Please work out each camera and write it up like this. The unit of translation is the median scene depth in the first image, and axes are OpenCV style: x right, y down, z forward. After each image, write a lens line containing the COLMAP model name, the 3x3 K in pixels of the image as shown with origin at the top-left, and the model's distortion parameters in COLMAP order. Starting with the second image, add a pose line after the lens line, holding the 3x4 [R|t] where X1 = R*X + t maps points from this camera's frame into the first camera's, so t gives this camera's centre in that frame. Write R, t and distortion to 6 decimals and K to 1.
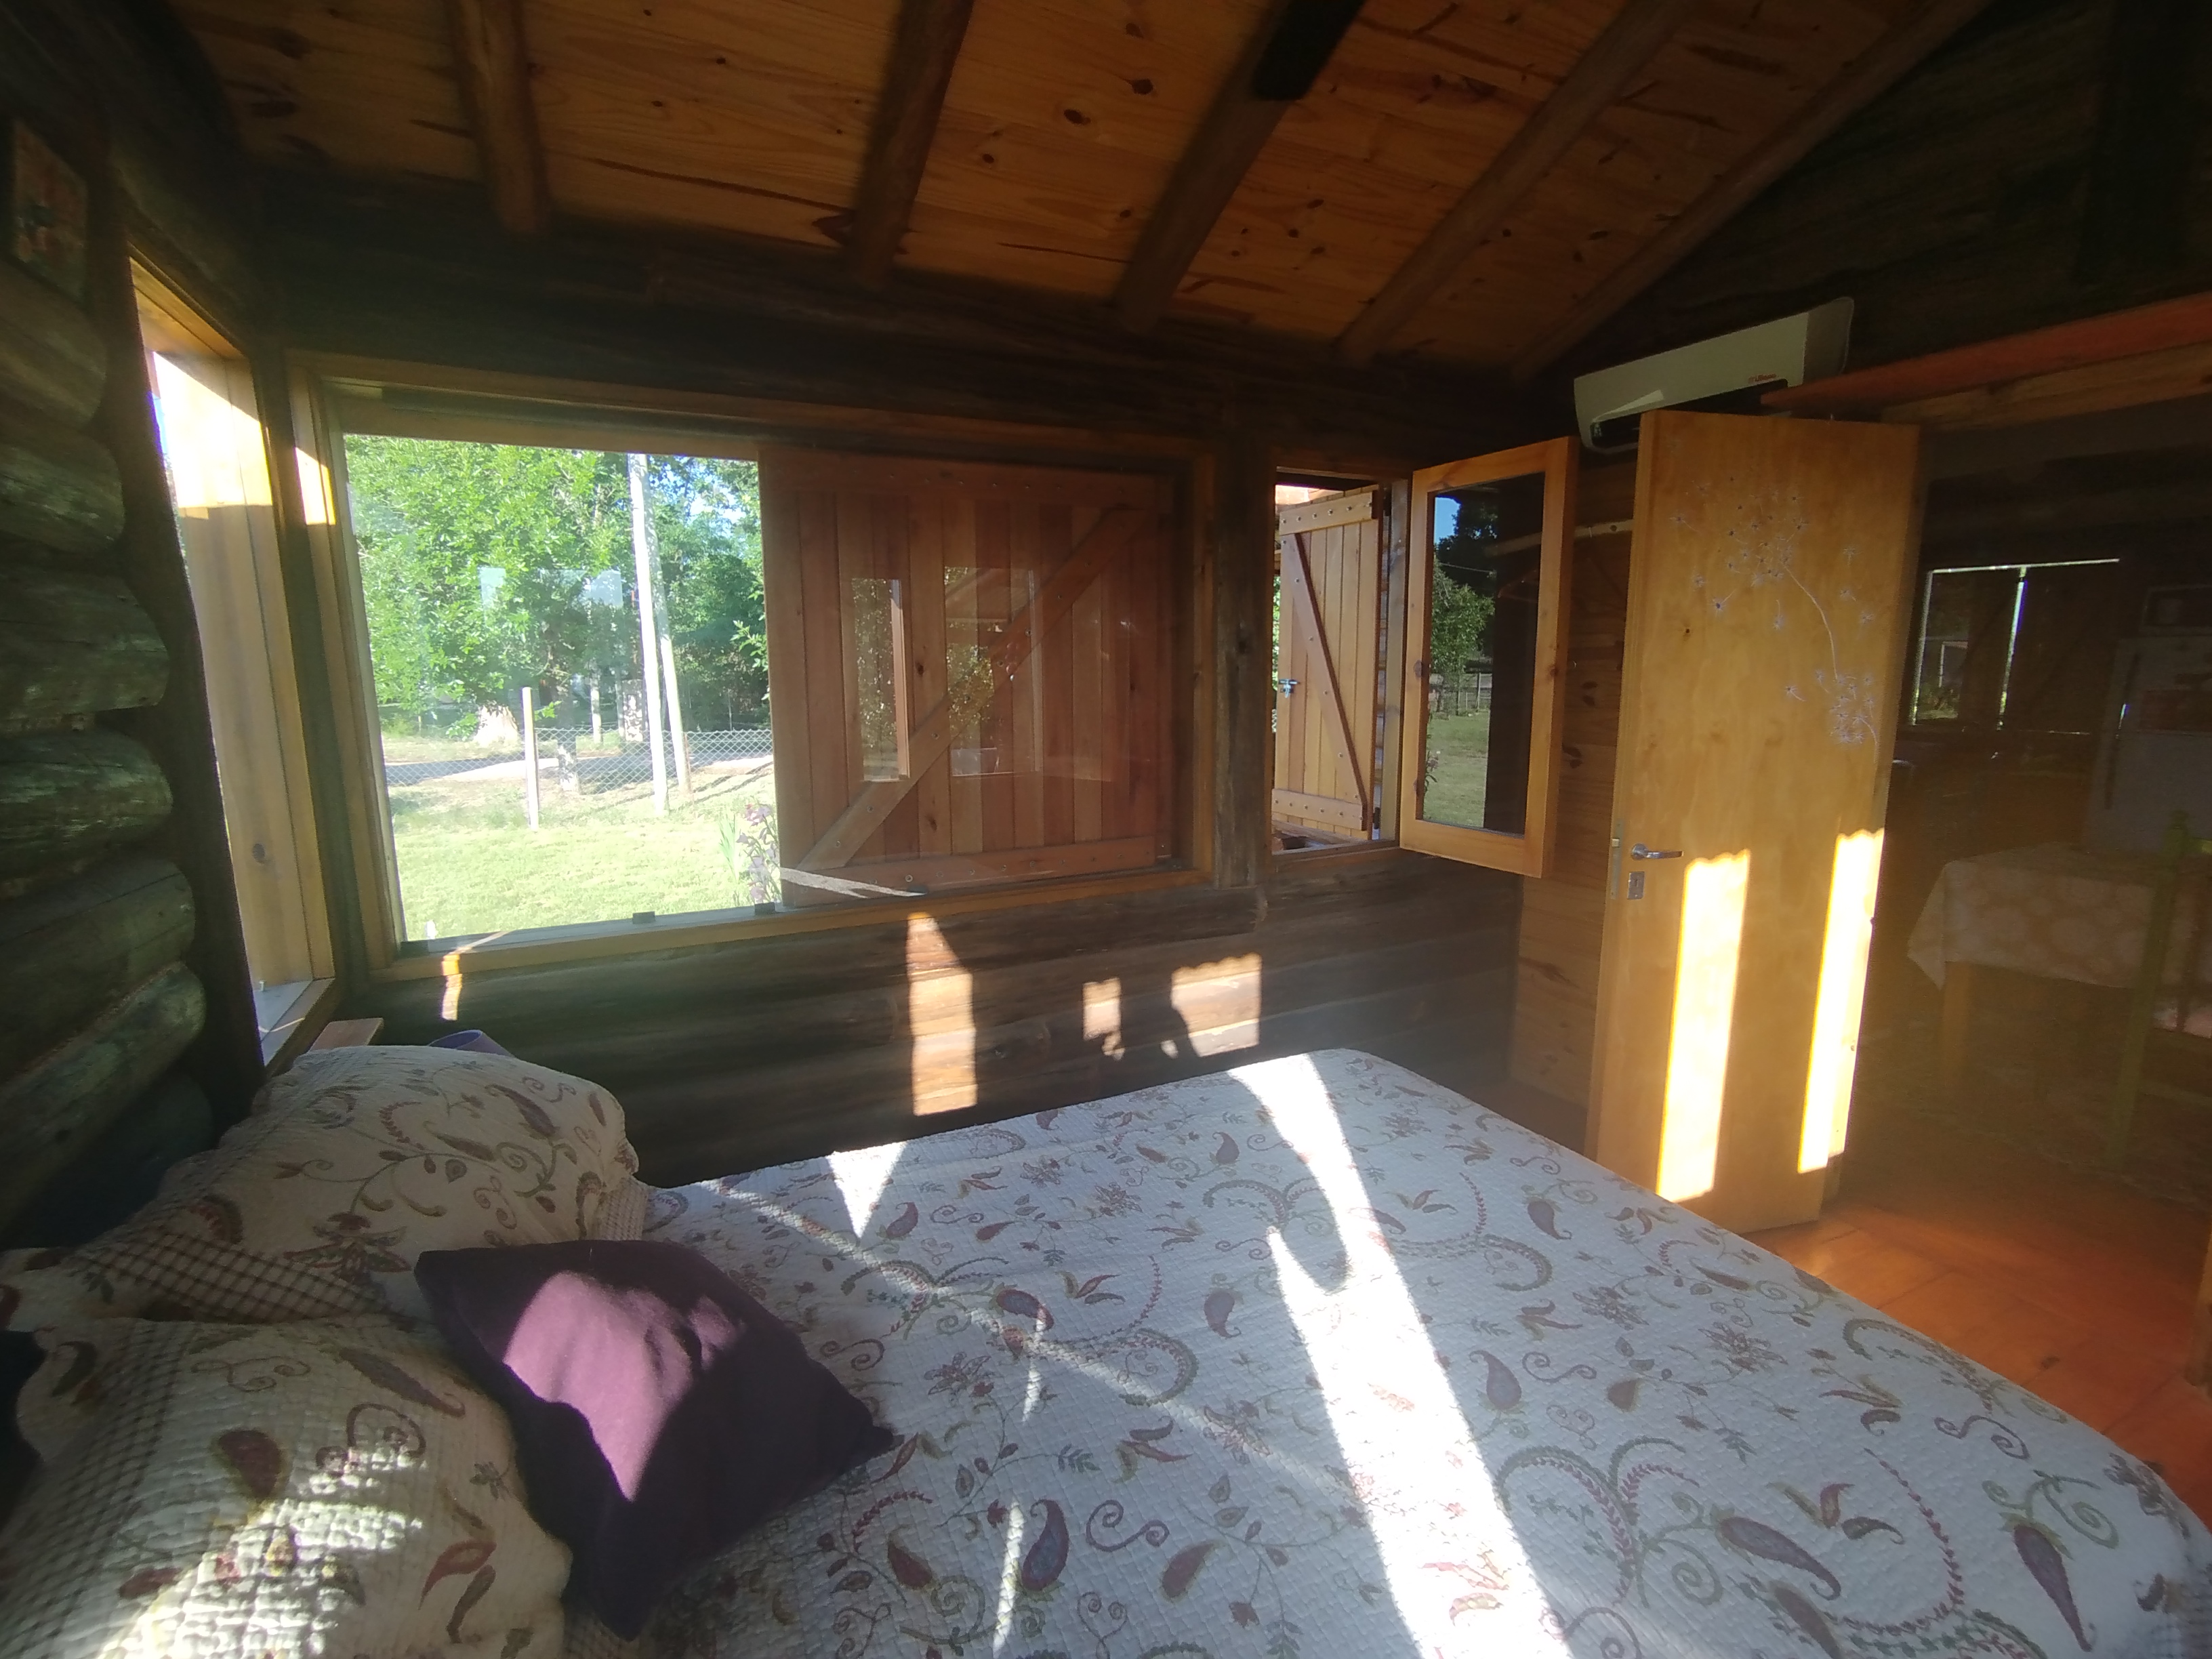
lens RADIAL K [[1015.2, 0, 1092.8], [0, 1015.2, 831.8], [0, 0, 1]] dist [-0.031616, 0.027759]
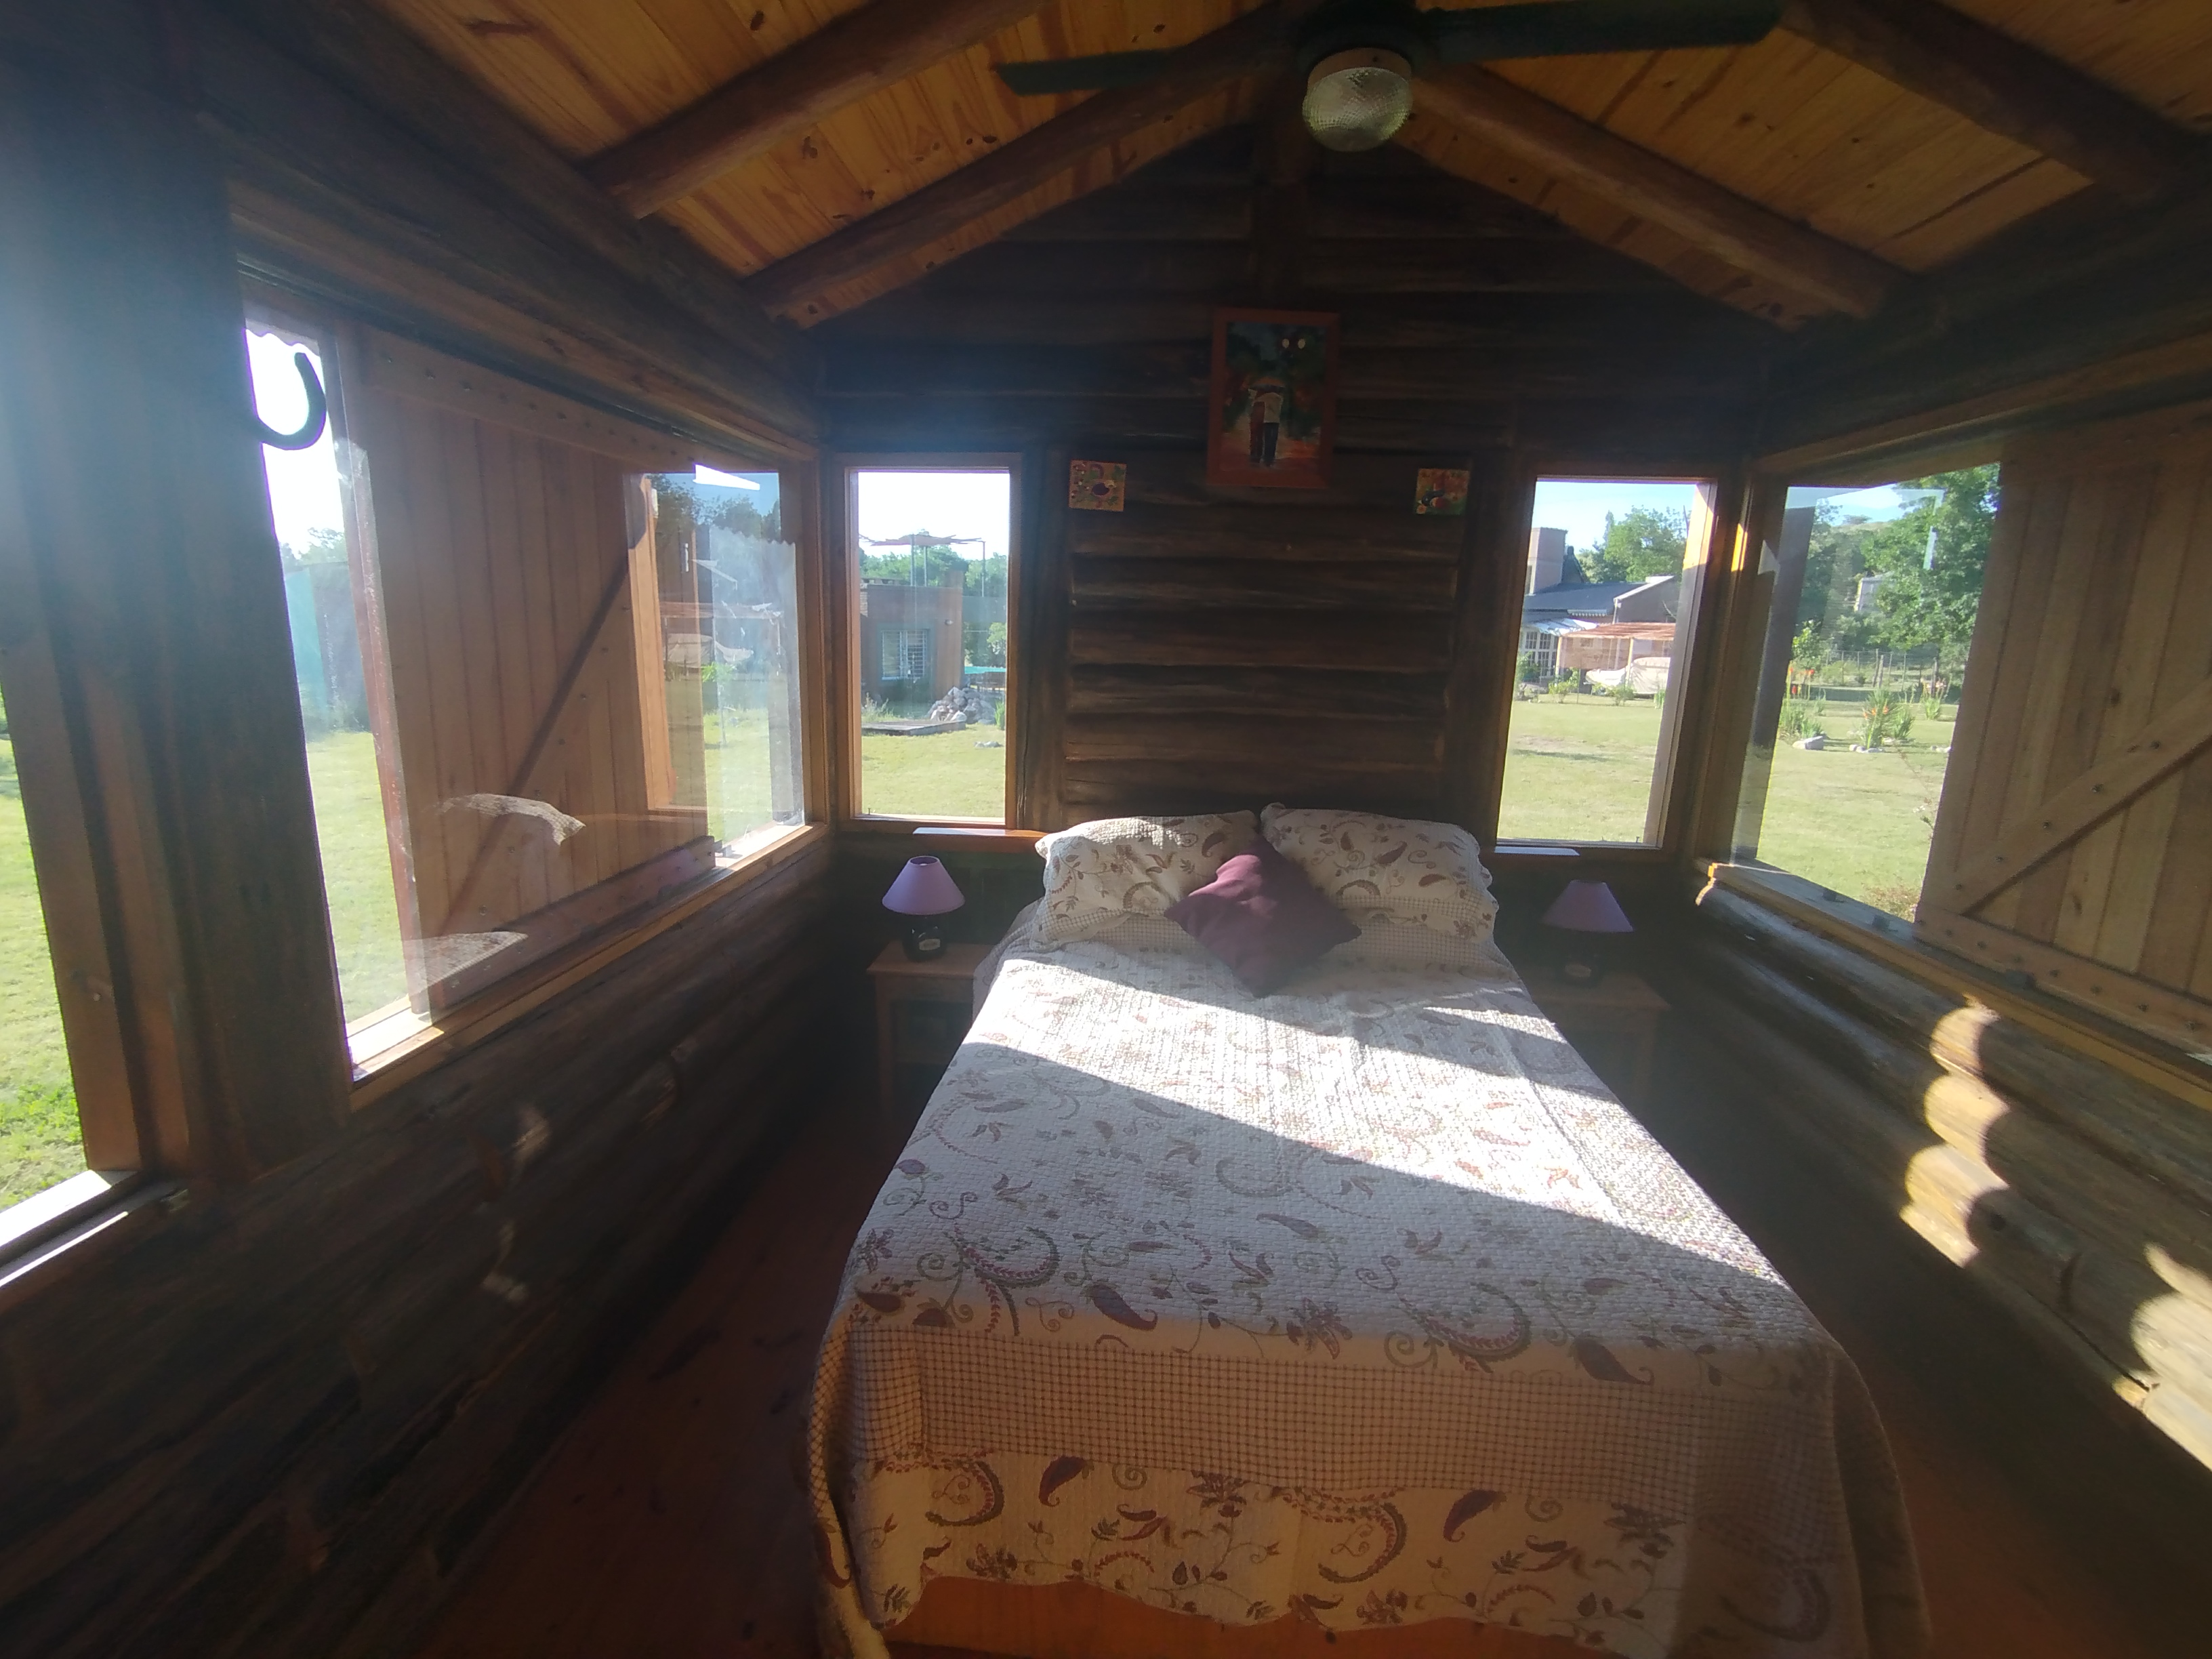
lens RADIAL K [[1015.2, 0, 1092.8], [0, 1015.2, 831.8], [0, 0, 1]] dist [-0.031616, 0.027759]
pose [[-0.521116, 0.165533, -0.837279, 0.889495], [-0.164154, 0.943256, 0.288653, -0.166599], [0.837551, 0.287864, -0.464373, 0.789762]]
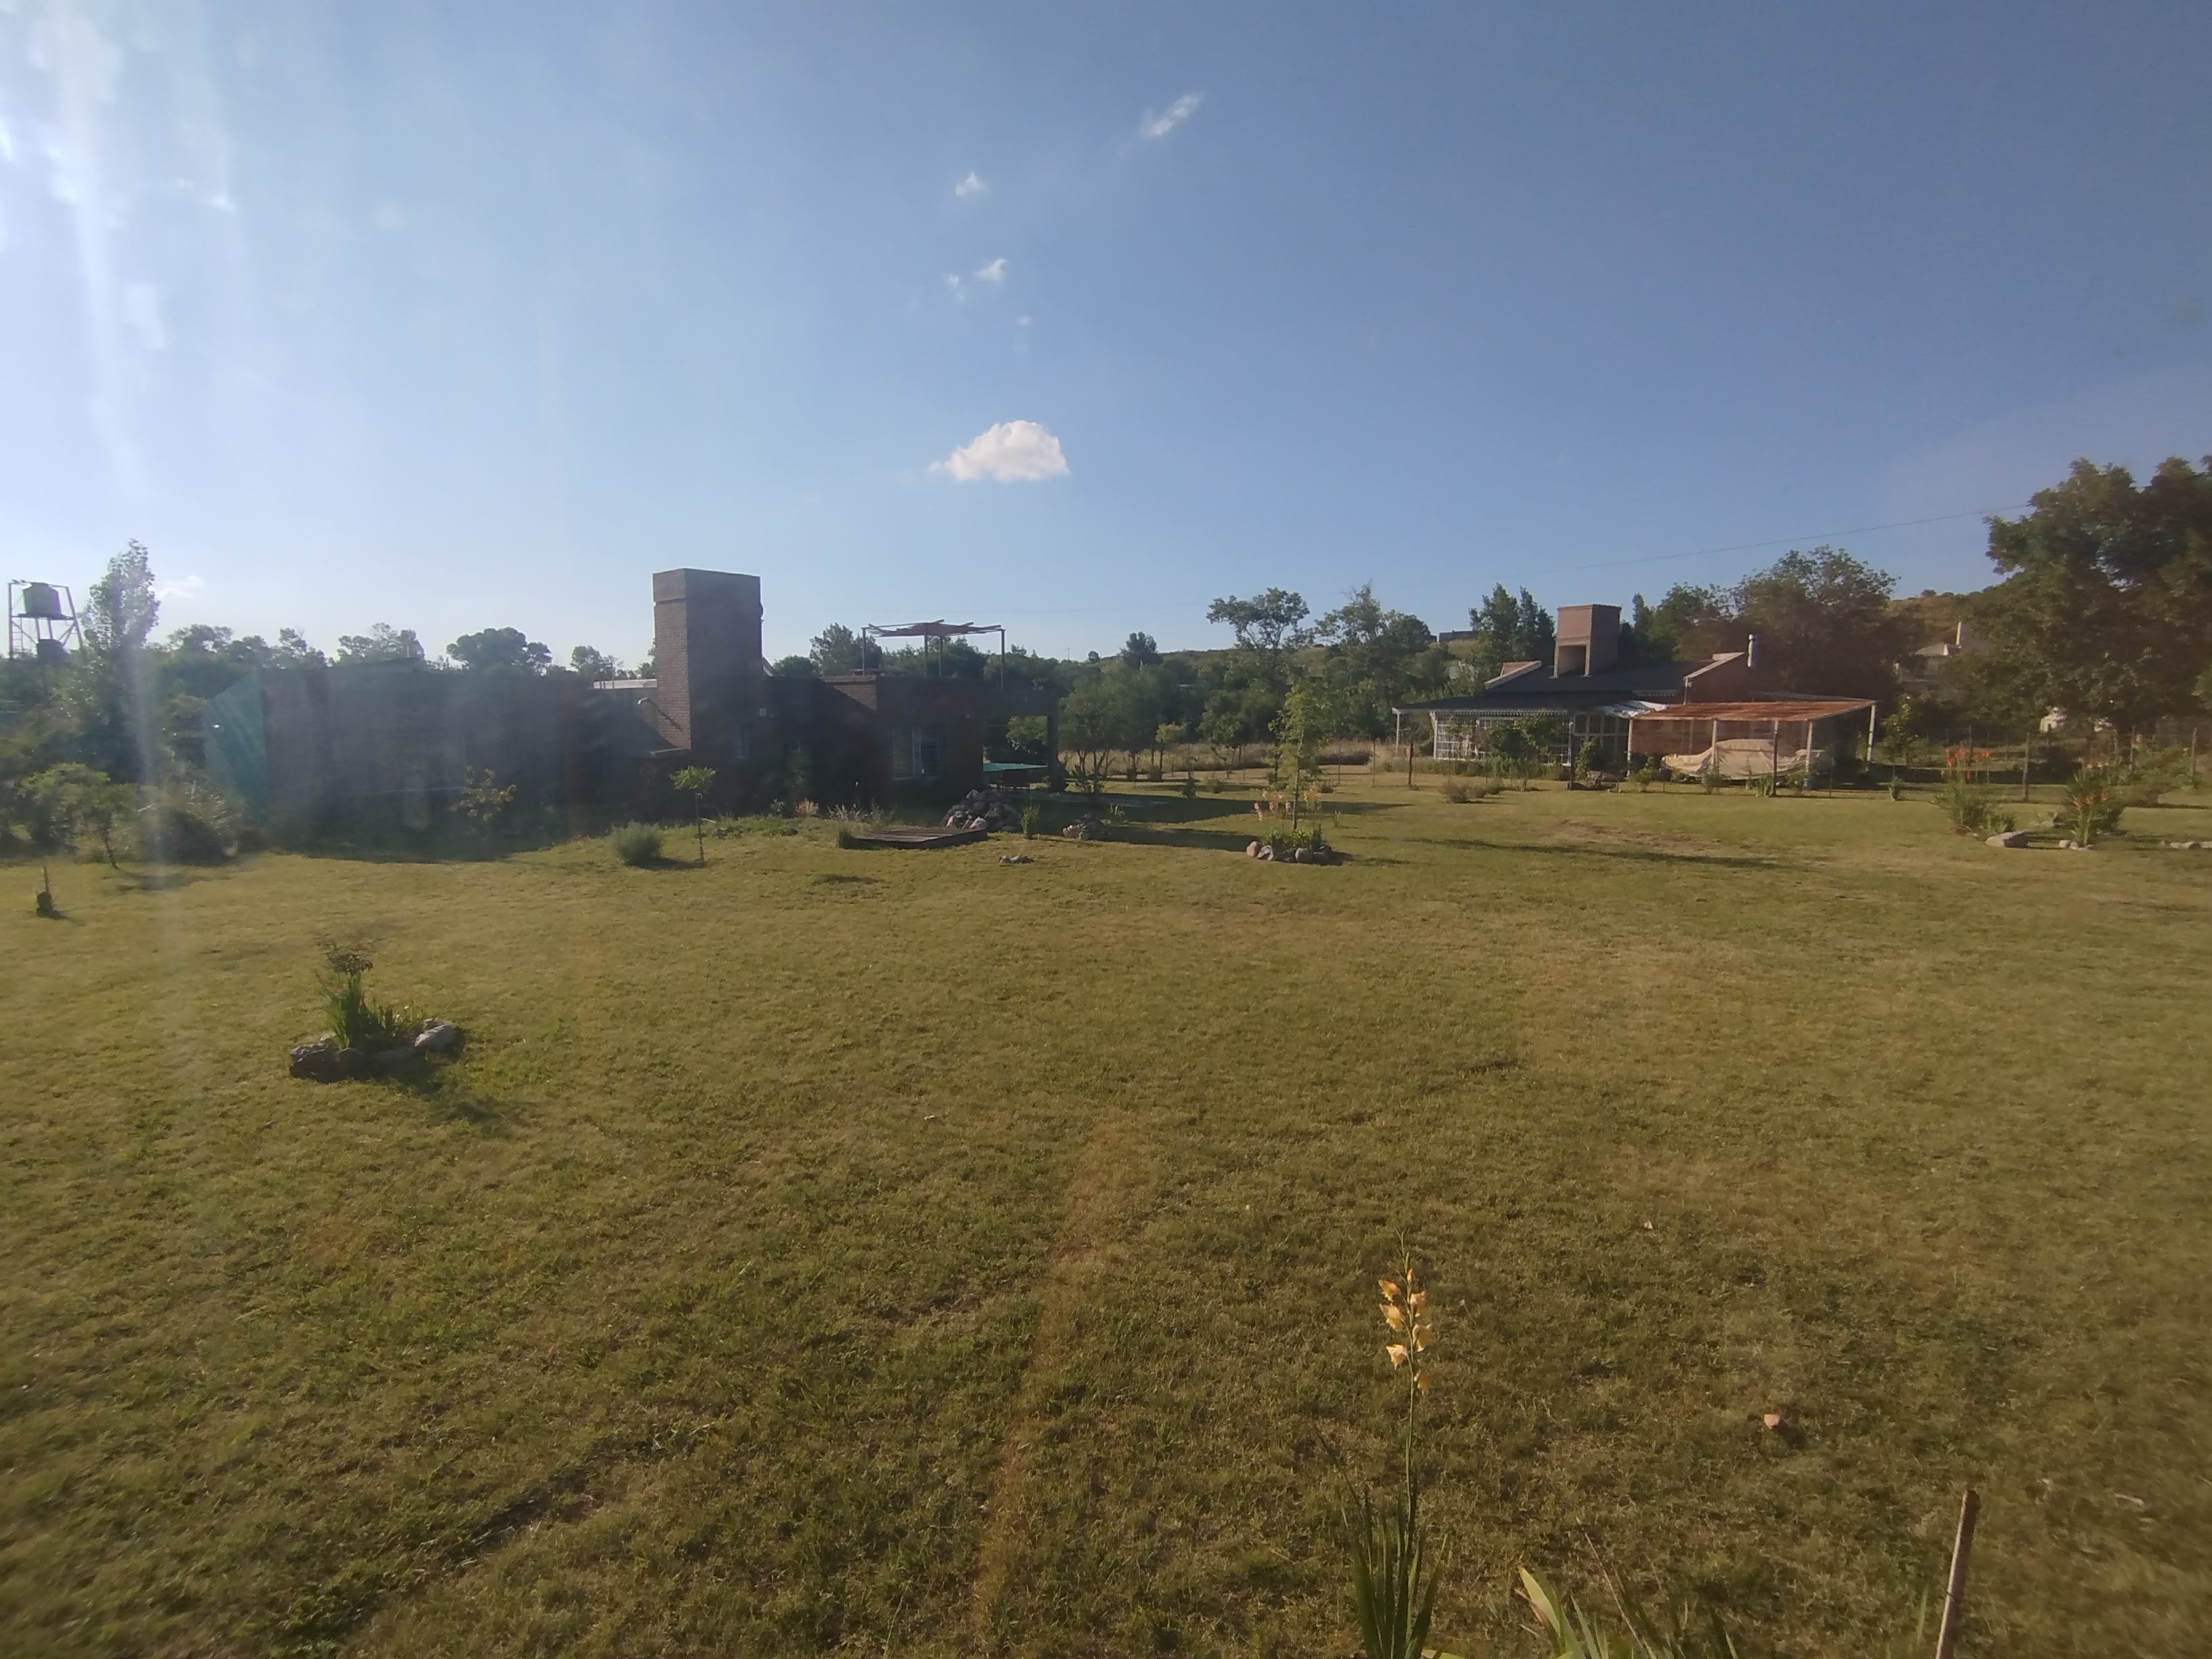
lens RADIAL K [[1015.2, 0, 1092.8], [0, 1015.2, 831.8], [0, 0, 1]] dist [-0.031616, 0.027759]
pose [[-0.532948, 0.099202, -0.840313, 0.804230], [-0.143275, 0.968184, 0.205166, -0.152946], [0.833930, 0.229738, -0.501778, 0.719655]]
